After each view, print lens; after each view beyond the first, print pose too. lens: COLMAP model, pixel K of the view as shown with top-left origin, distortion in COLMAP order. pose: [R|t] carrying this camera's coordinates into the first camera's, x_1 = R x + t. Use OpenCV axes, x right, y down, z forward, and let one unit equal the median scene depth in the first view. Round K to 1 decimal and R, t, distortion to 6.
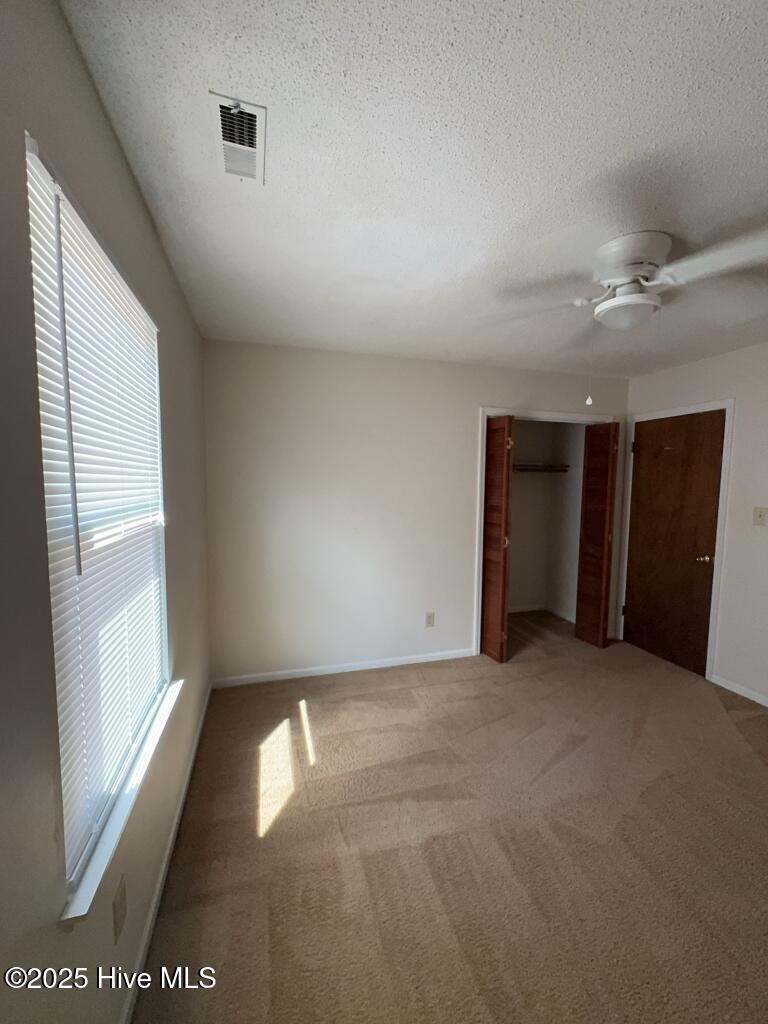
lens RADIAL K [[409.5, 0, 380.4], [0, 409.5, 515.2], [0, 0, 1]] dist [-0.007558, -0.000010]
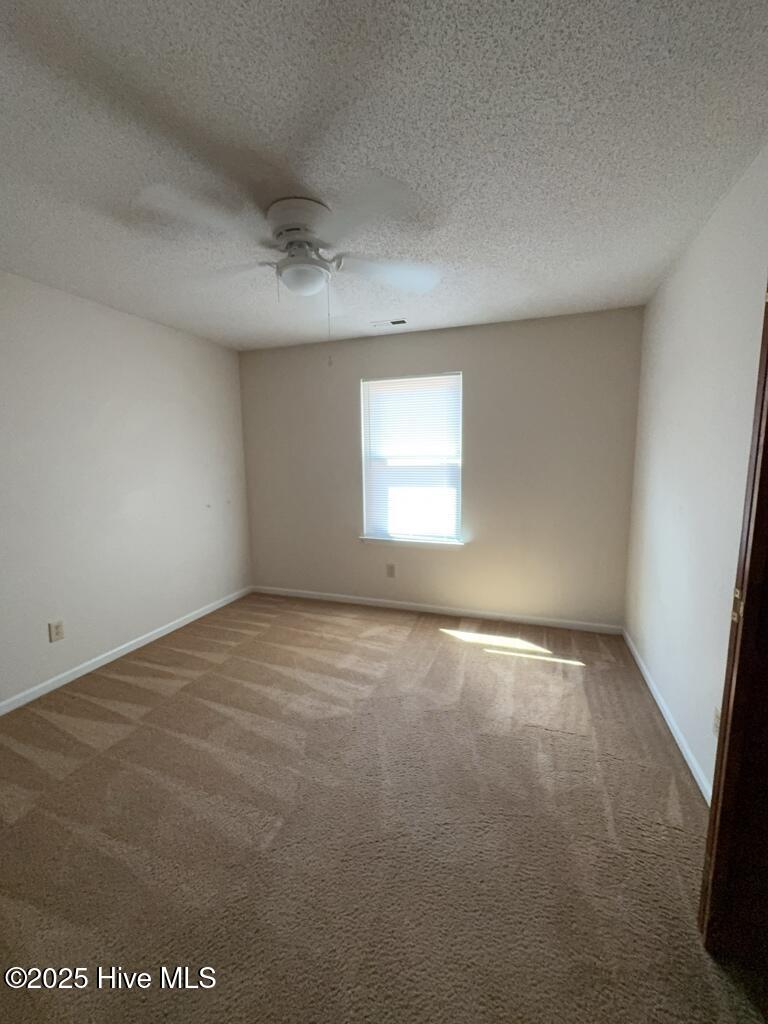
lens RADIAL K [[409.5, 0, 380.4], [0, 409.5, 515.2], [0, 0, 1]] dist [-0.007558, -0.000010]
pose [[-0.590082, 0.115197, -0.799083, 0.945287], [-0.055132, 0.981708, 0.182236, -0.056497], [0.805459, 0.151589, -0.572937, 1.254715]]
